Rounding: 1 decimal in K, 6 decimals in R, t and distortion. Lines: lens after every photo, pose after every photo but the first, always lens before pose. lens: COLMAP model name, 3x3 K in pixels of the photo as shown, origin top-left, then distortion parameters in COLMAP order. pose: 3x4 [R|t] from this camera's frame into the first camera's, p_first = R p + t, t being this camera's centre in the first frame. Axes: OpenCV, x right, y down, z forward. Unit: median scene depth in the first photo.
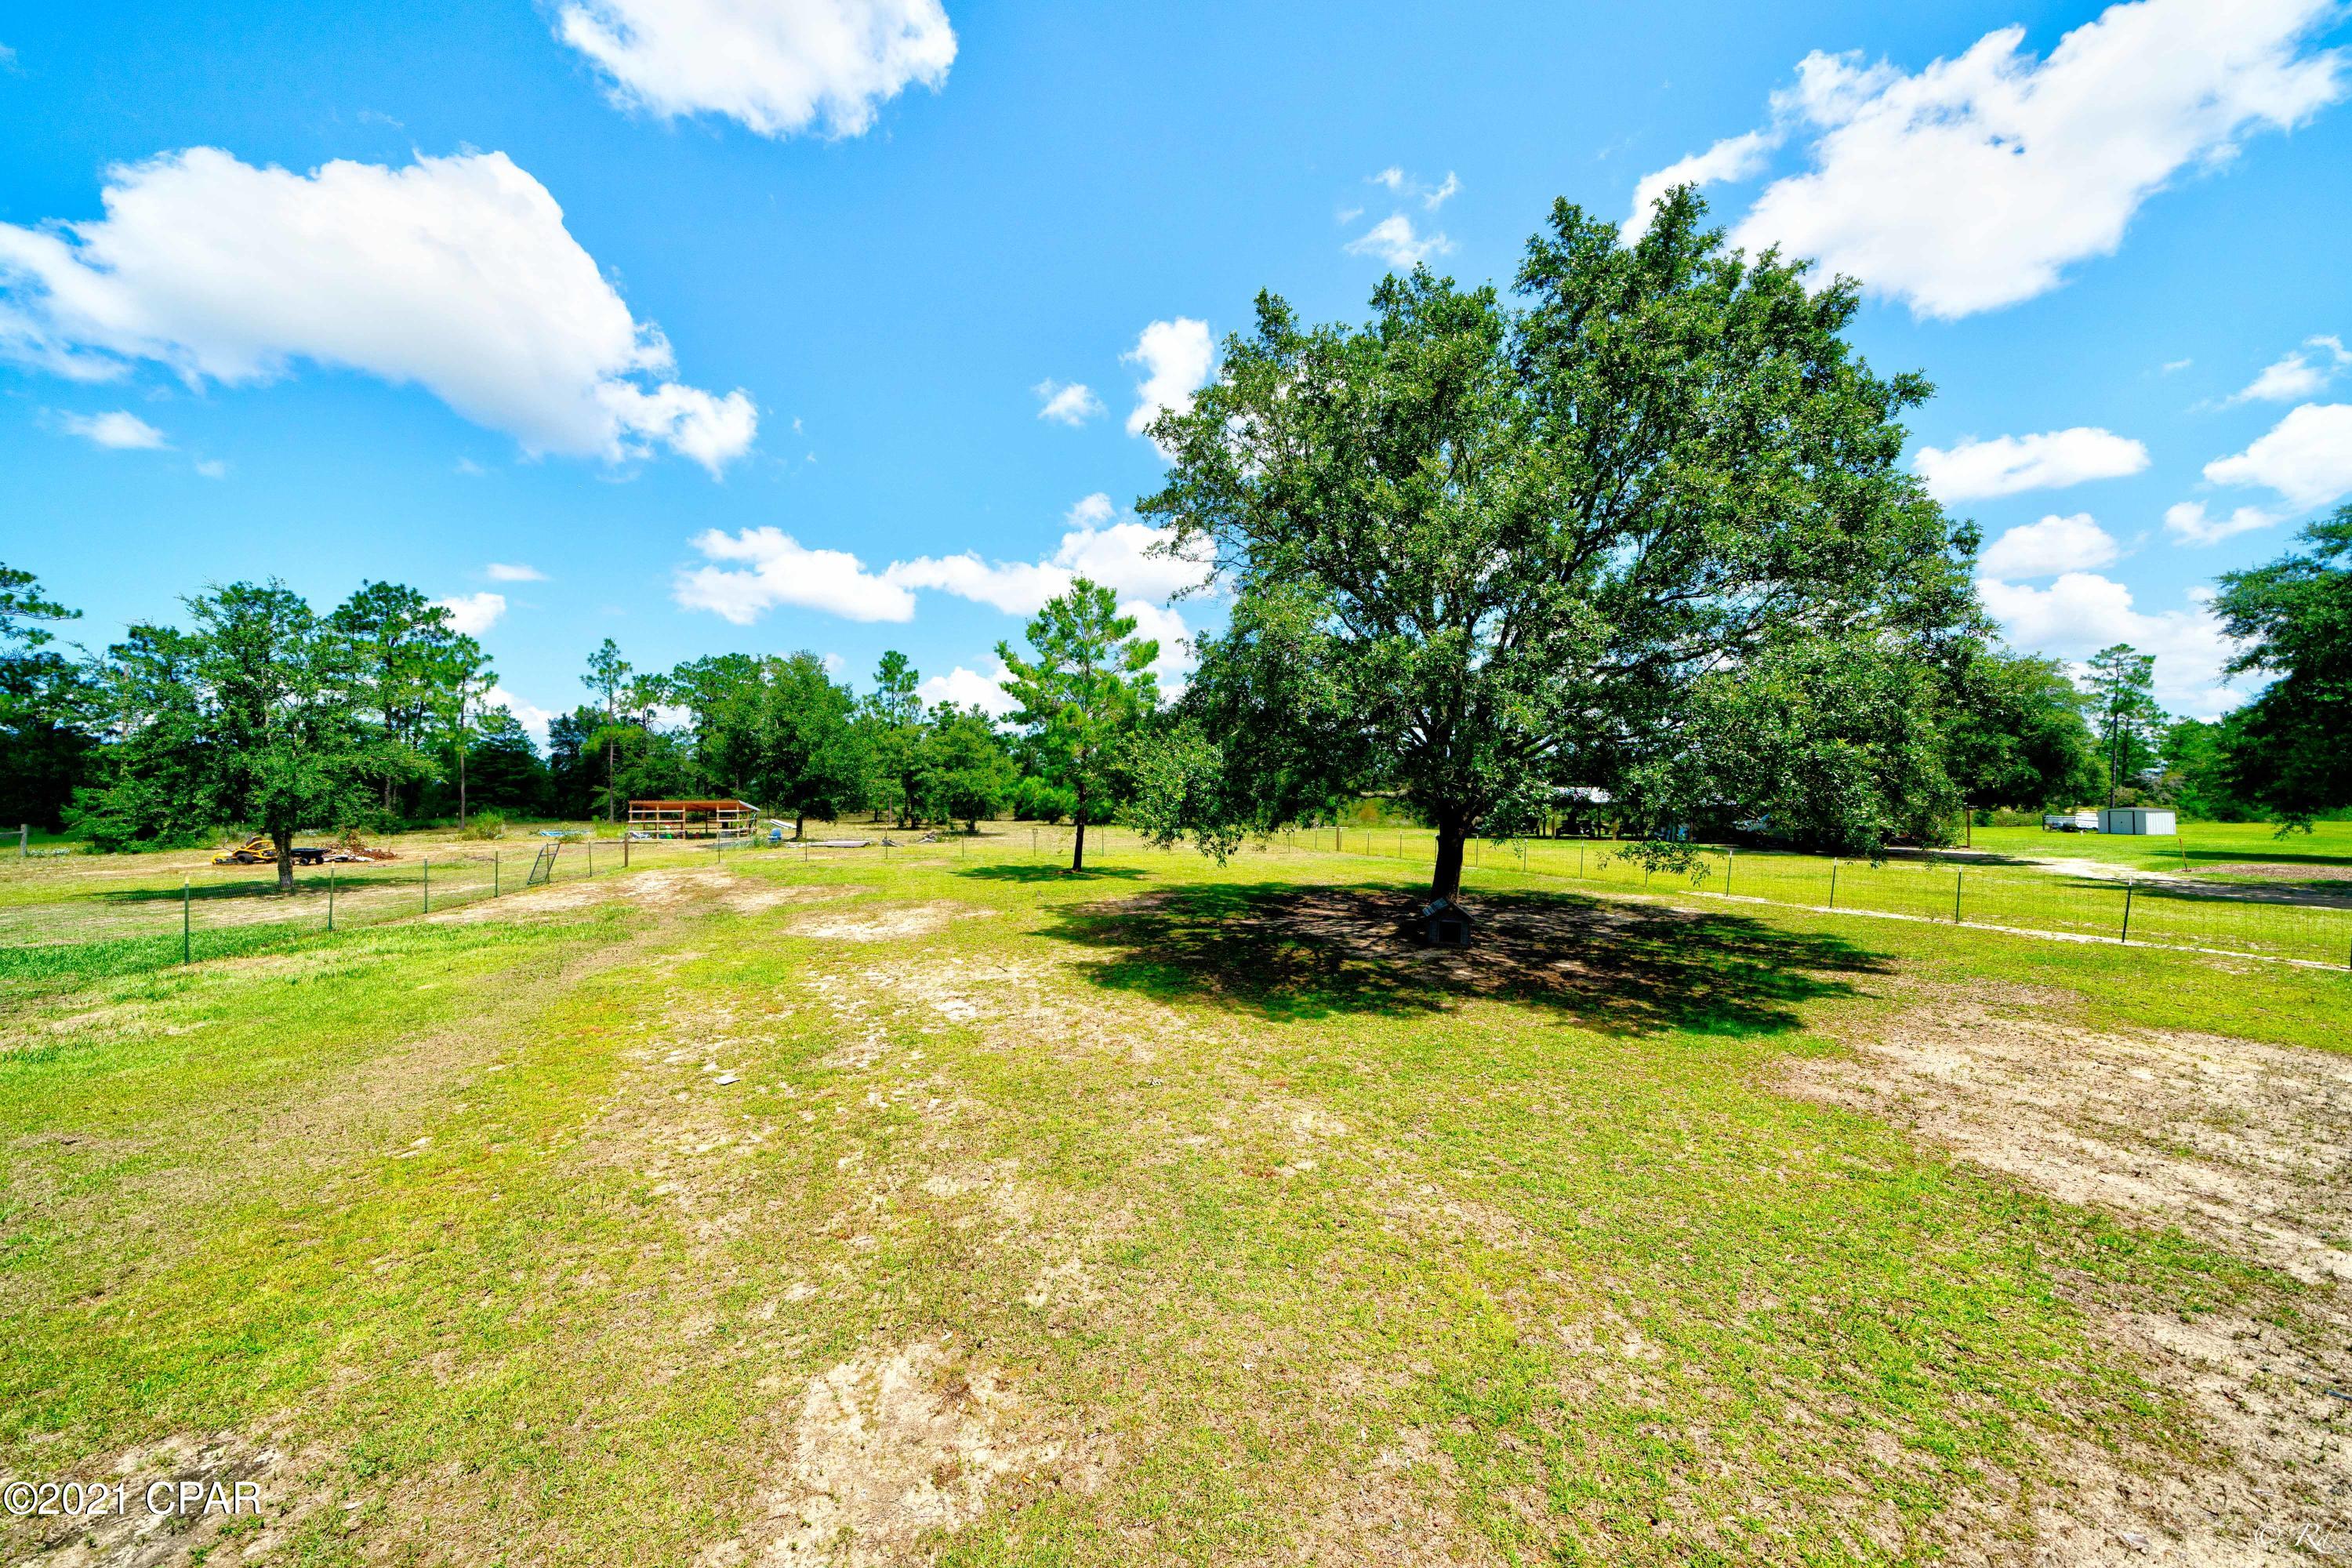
lens RADIAL K [[801.4, 0, 1176.1], [0, 801.4, 781.3], [0, 0, 1]] dist [-0.003397, -0.000540]
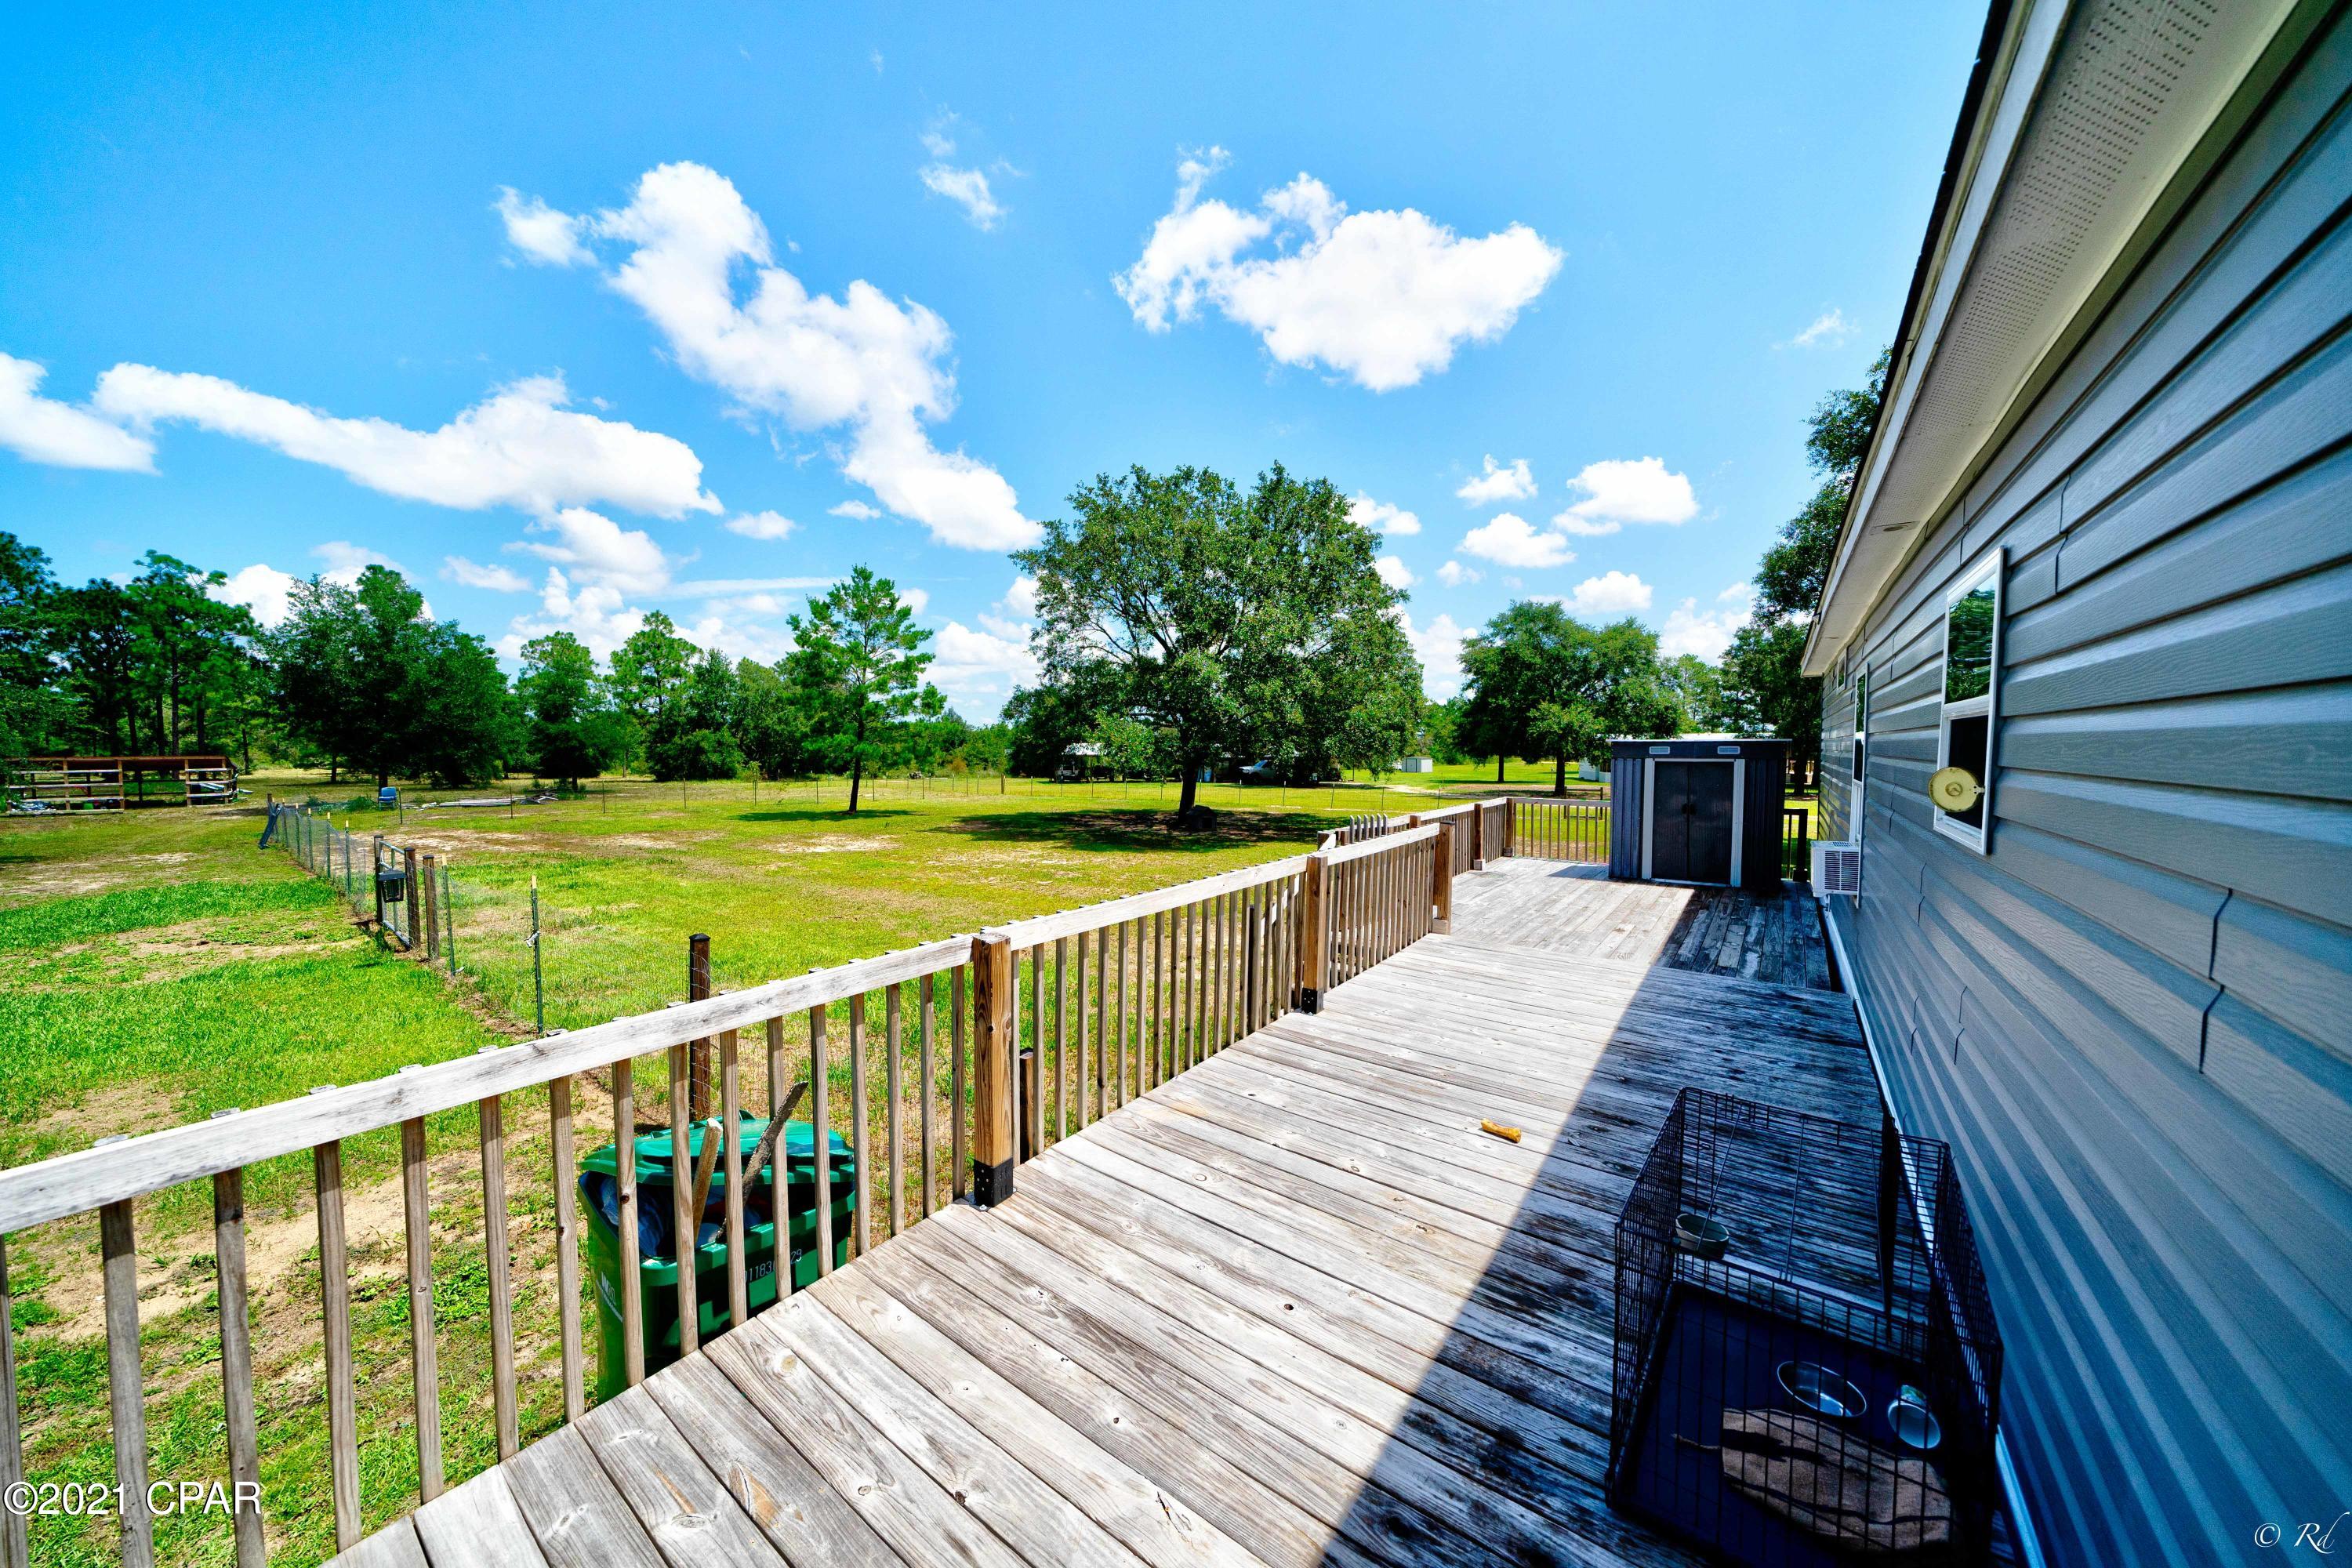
lens RADIAL K [[801.4, 0, 1174.1], [0, 801.4, 796.0], [0, 0, 1]] dist [-0.003397, -0.000540]
pose [[0.827386, -0.032488, 0.560694, -0.199076], [-0.010147, 0.997298, 0.072760, -0.002771], [-0.561542, -0.065890, 0.824820, -0.132650]]
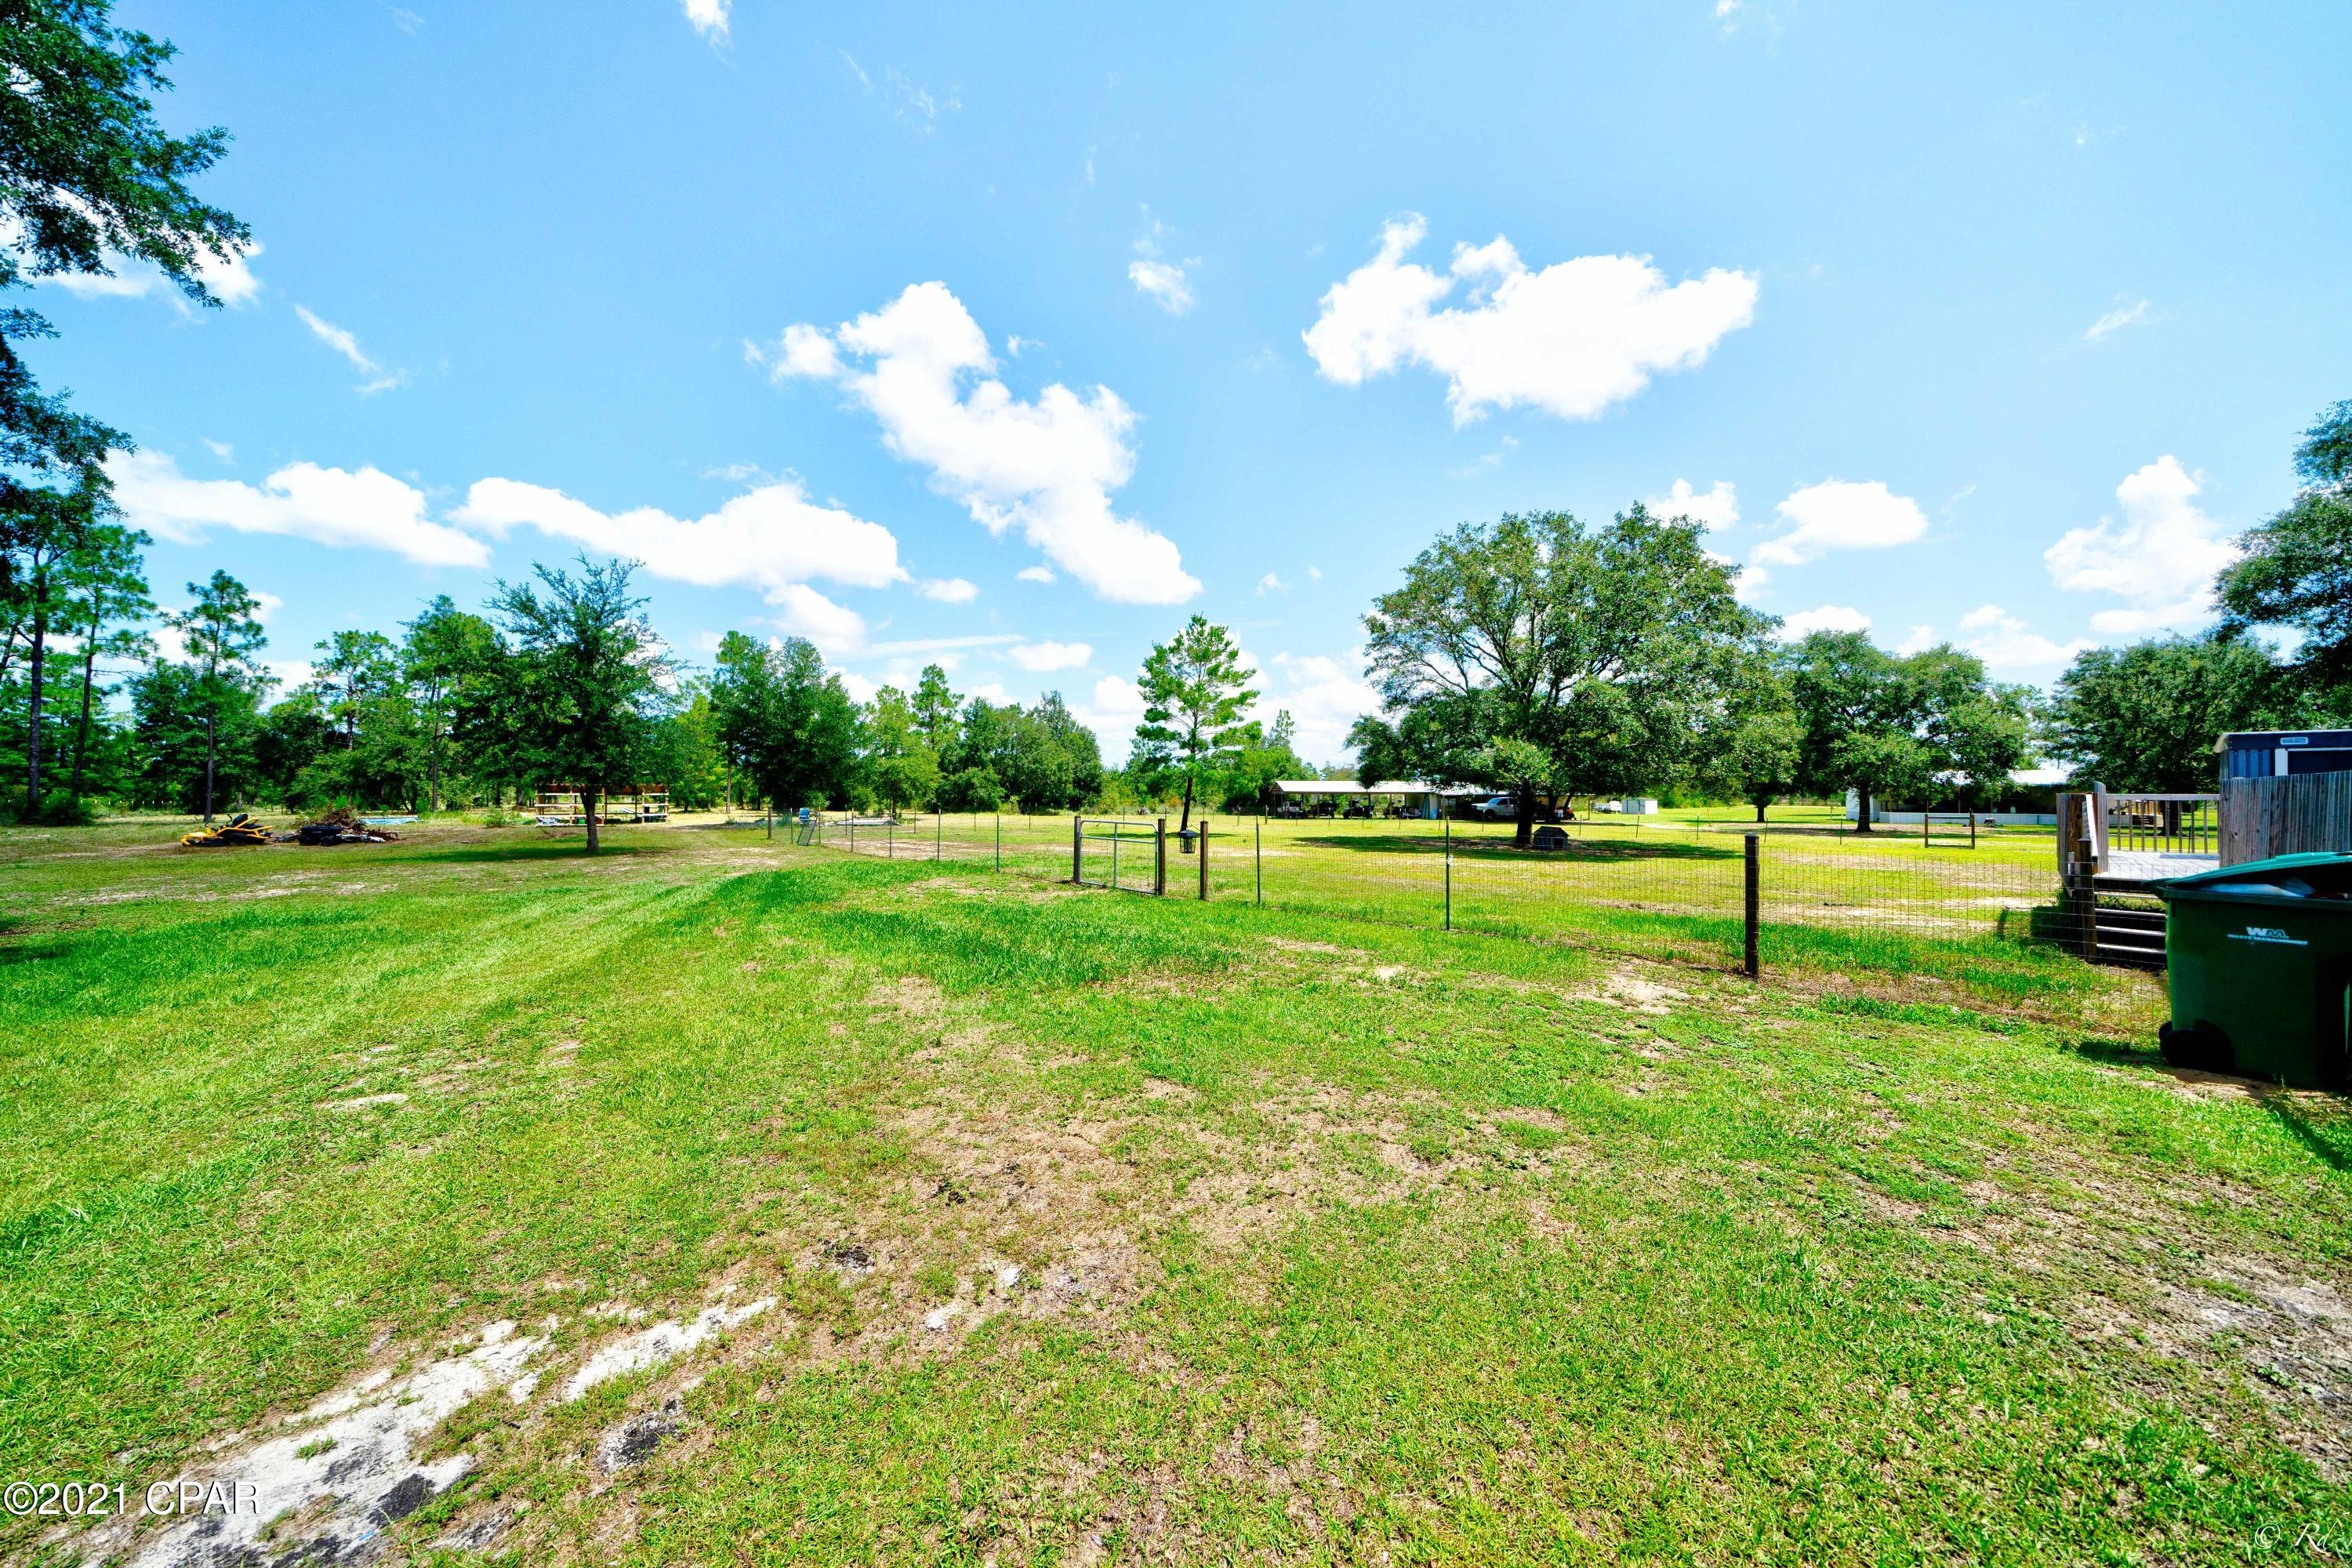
lens RADIAL K [[801.4, 0, 1186.1], [0, 801.4, 775.1], [0, 0, 1]] dist [-0.003397, -0.000540]
pose [[0.909744, 0.014135, 0.414929, -0.336452], [-0.011418, 0.999894, -0.009028, 0.013048], [-0.415012, 0.003476, 0.909809, -0.105055]]
